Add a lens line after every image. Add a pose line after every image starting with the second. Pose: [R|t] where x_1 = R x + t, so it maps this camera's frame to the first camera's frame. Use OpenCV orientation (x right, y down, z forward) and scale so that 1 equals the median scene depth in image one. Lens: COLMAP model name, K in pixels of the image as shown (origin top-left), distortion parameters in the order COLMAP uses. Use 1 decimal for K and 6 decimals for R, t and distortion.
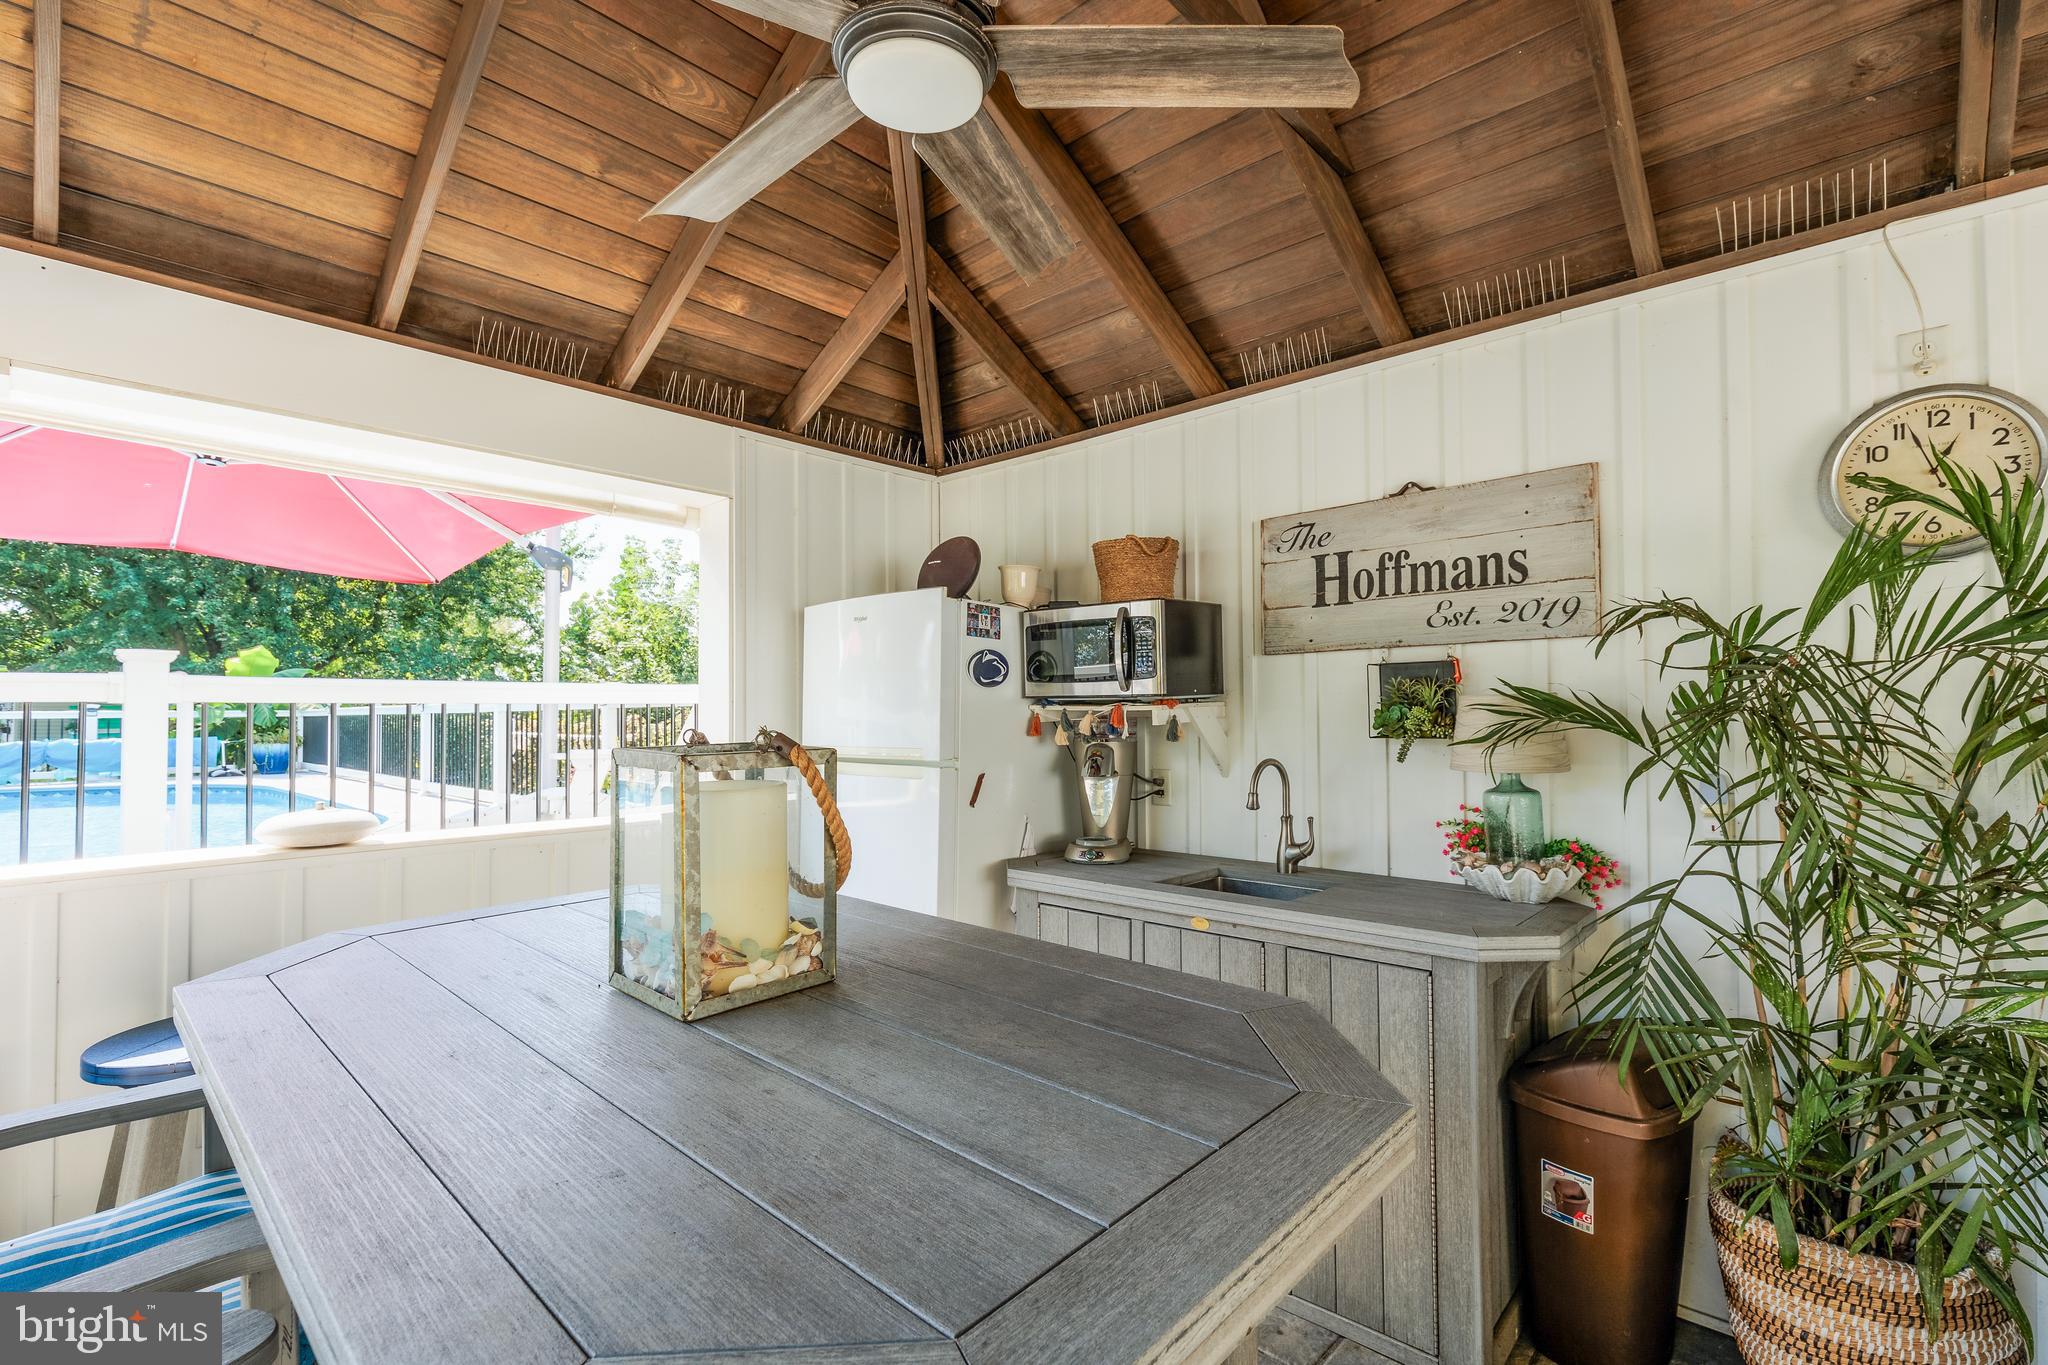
lens RADIAL K [[910.4, 0, 1047.5], [0, 910.4, 689.1], [0, 0, 1]] dist [-0.001601, -0.000597]
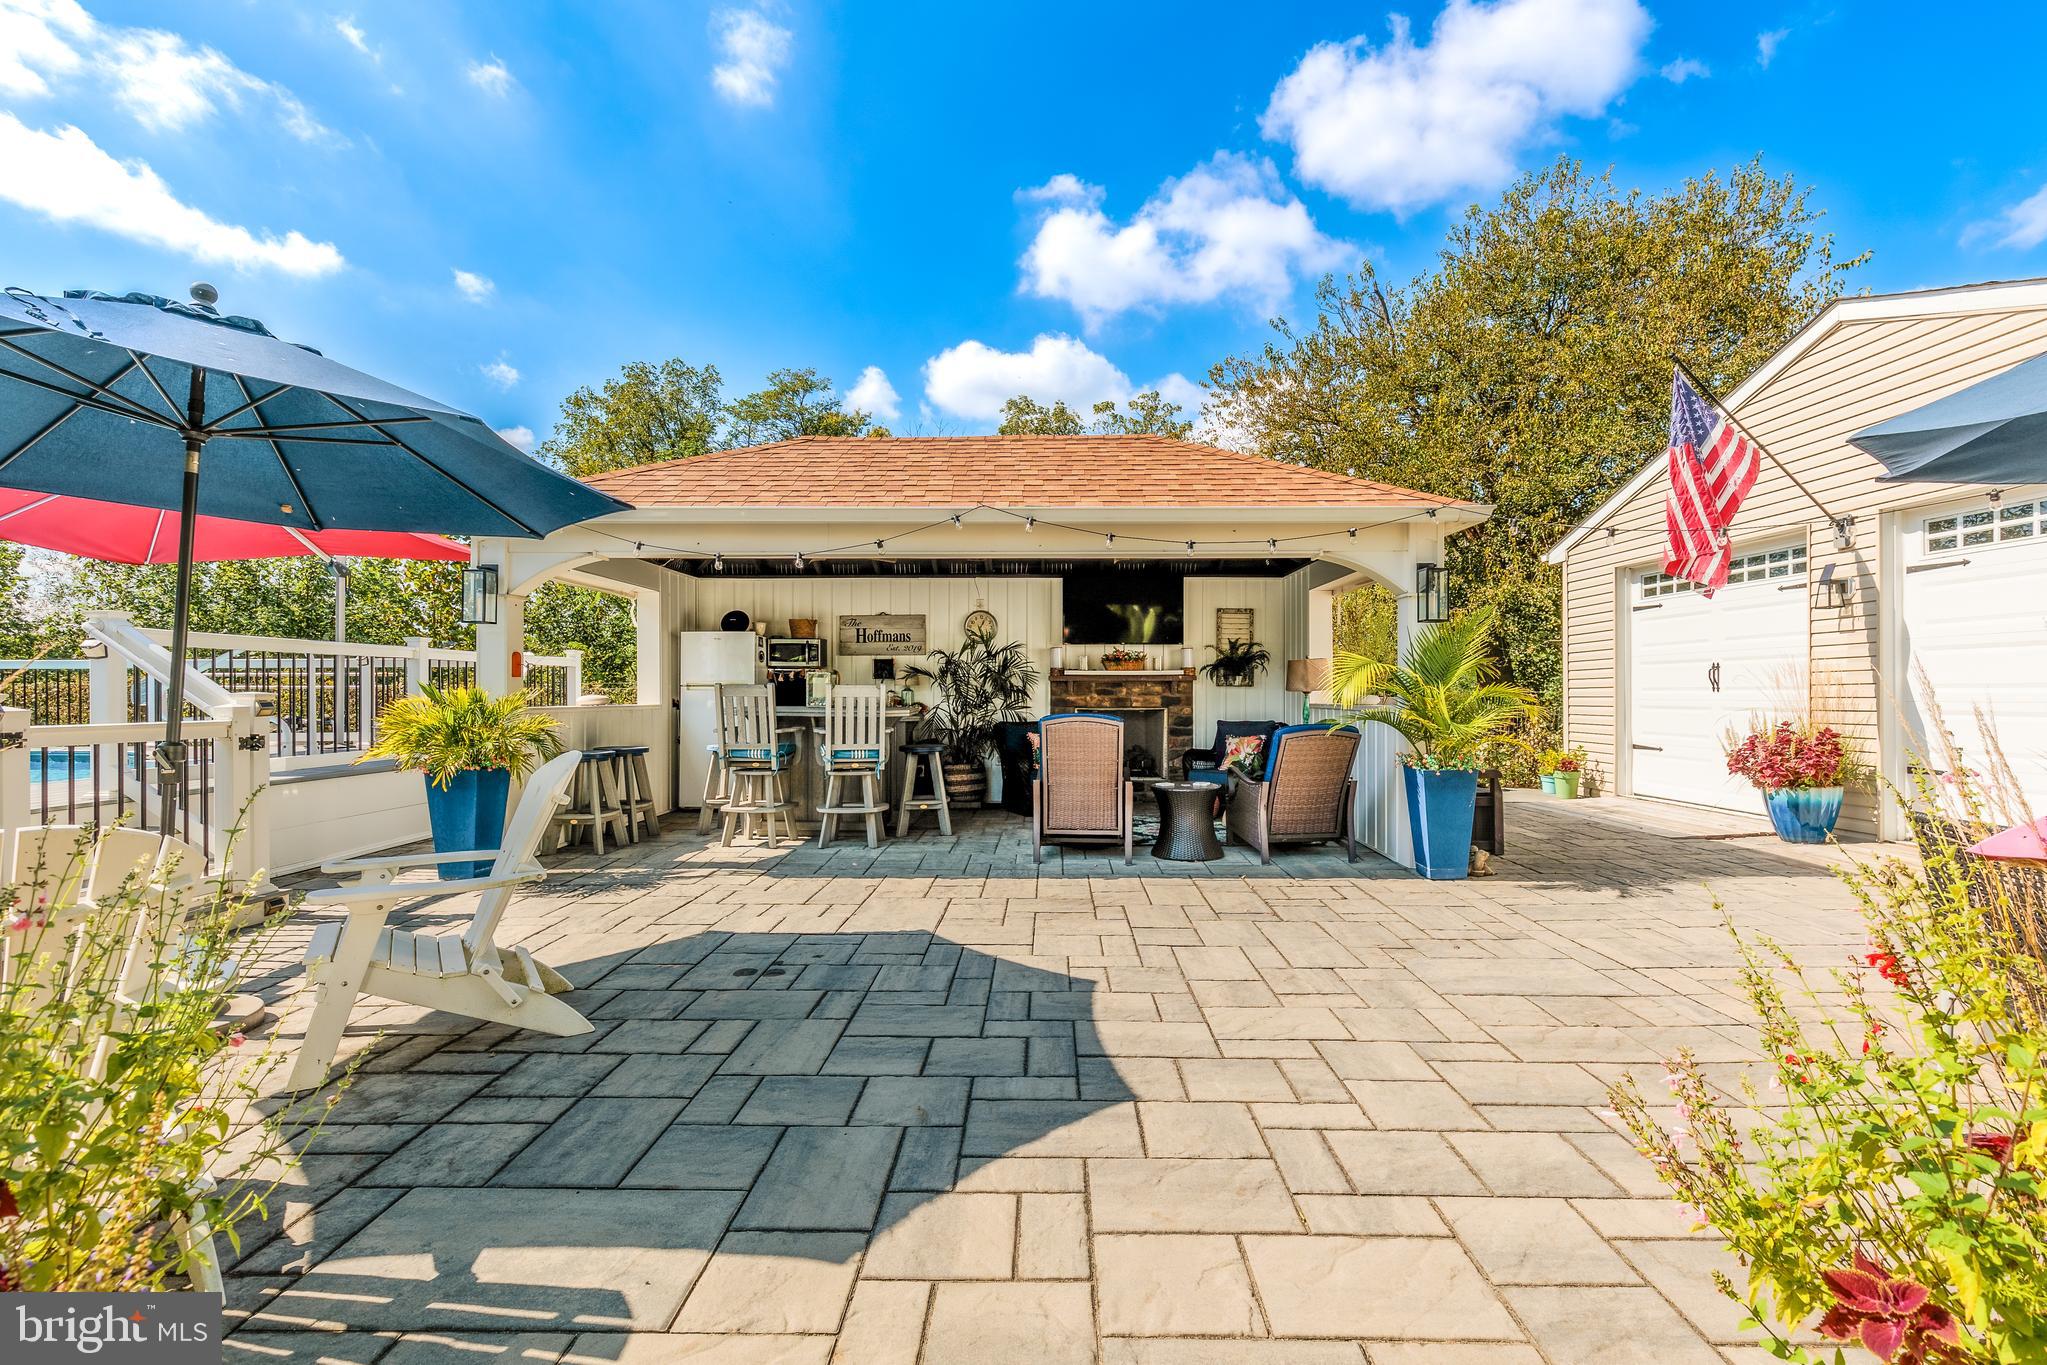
lens RADIAL K [[904.3, 0, 1050.9], [0, 904.3, 682.0], [0, 0, 1]] dist [-0.000534, -0.000358]
pose [[0.745249, 0.011734, 0.666683, -1.536157], [-0.021952, 0.999735, 0.006943, 0.023257], [-0.666425, -0.019809, 0.745309, -2.209132]]
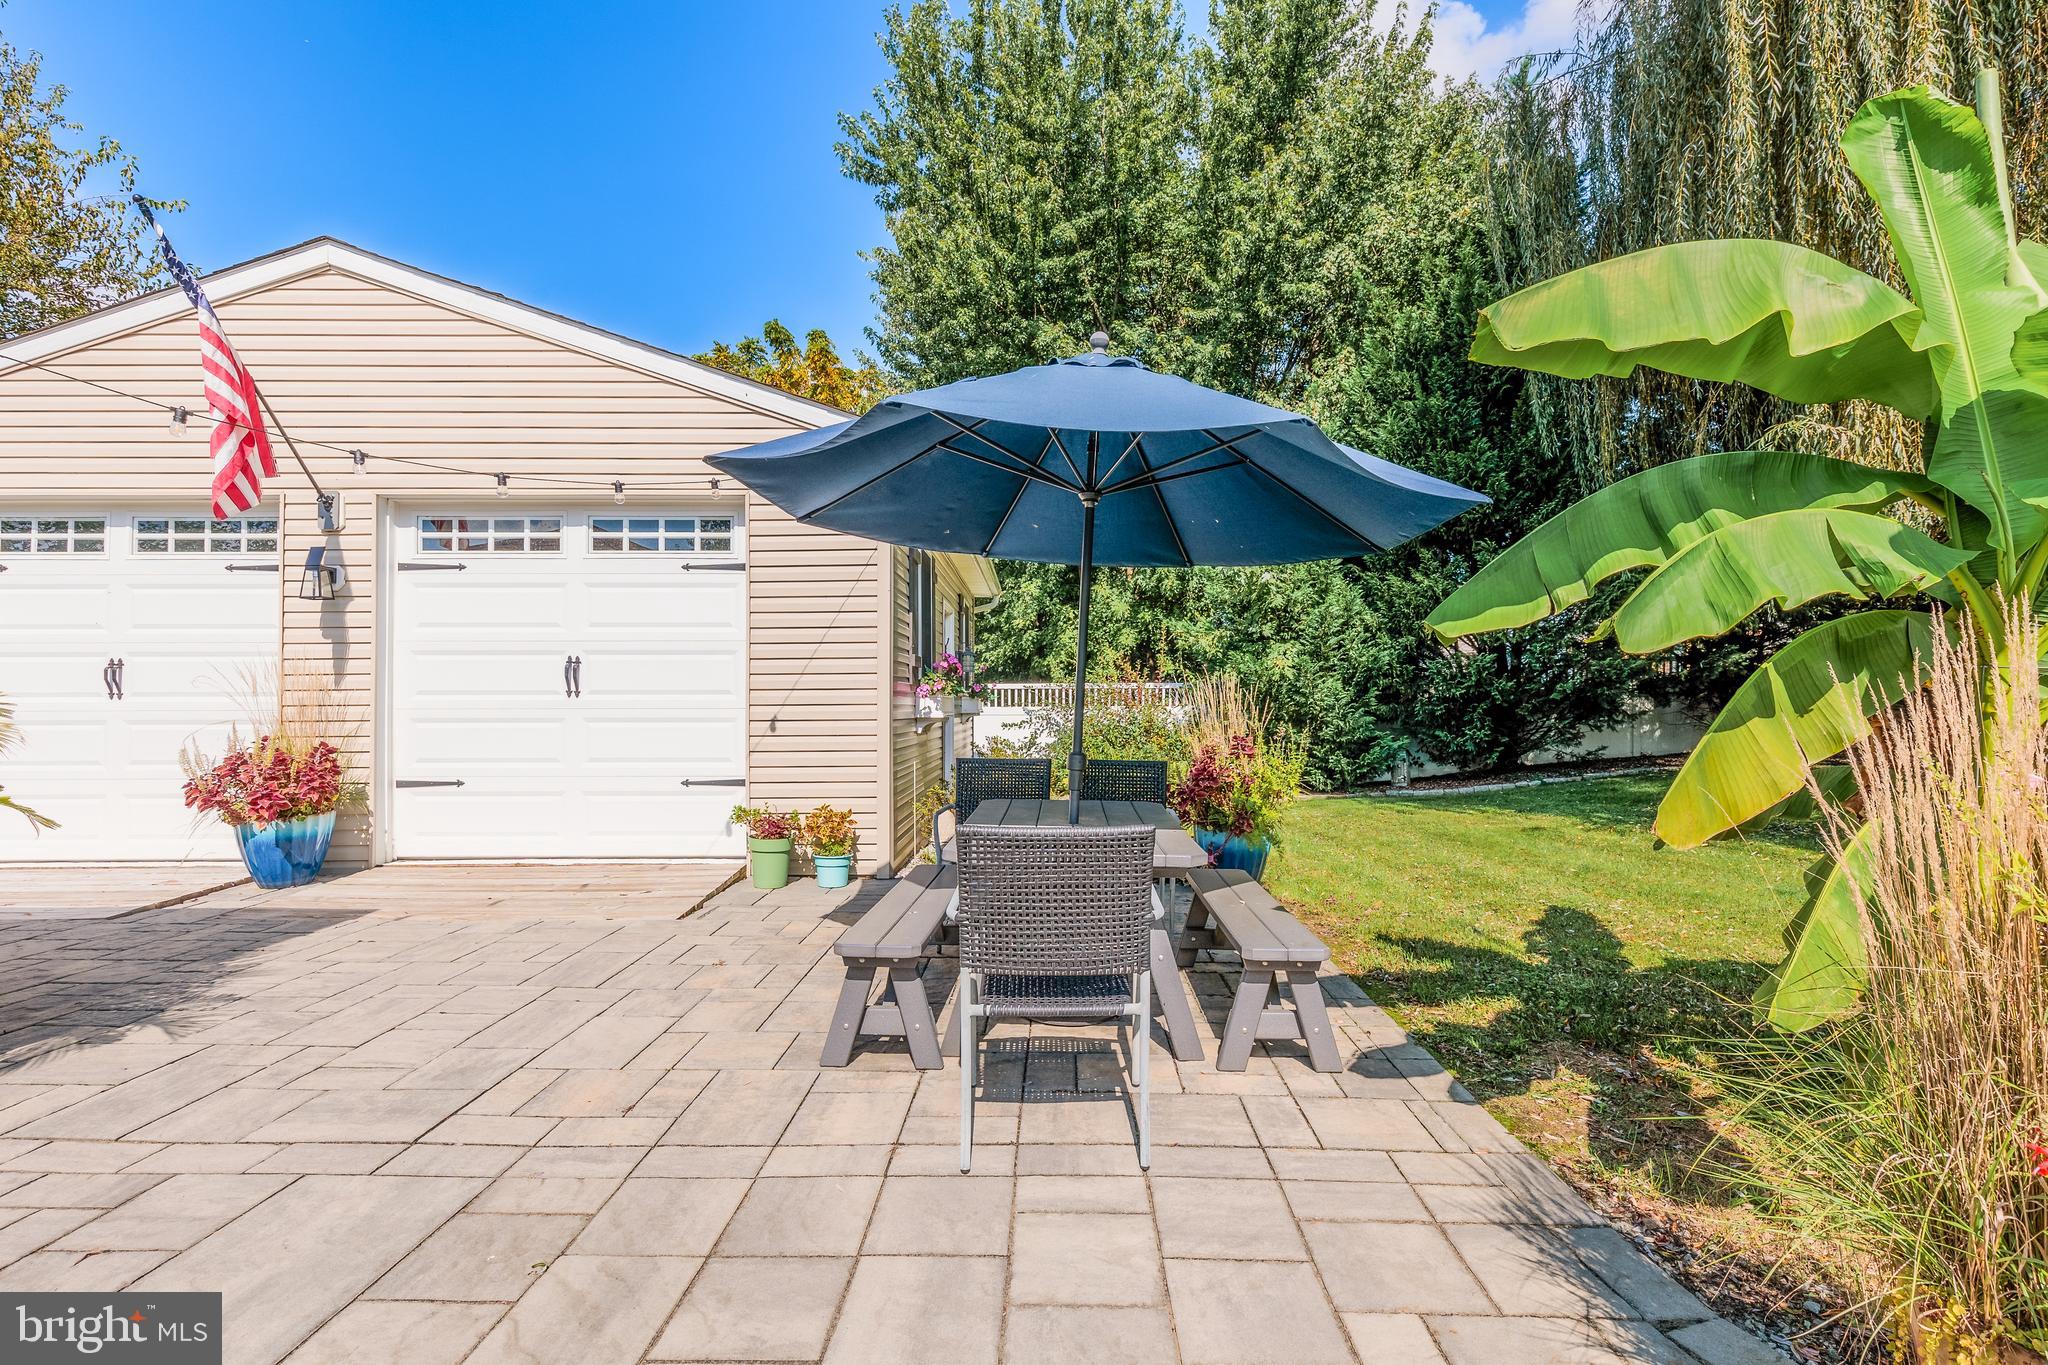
lens RADIAL K [[934.3, 0, 1045.1], [0, 934.3, 689.6], [0, 0, 1]] dist [-0.002322, -0.000291]
pose [[-0.665196, 0.012223, 0.746568, -0.962266], [-0.017460, 0.999338, -0.031919, 0.039513], [-0.746464, -0.034268, -0.664543, -1.564648]]
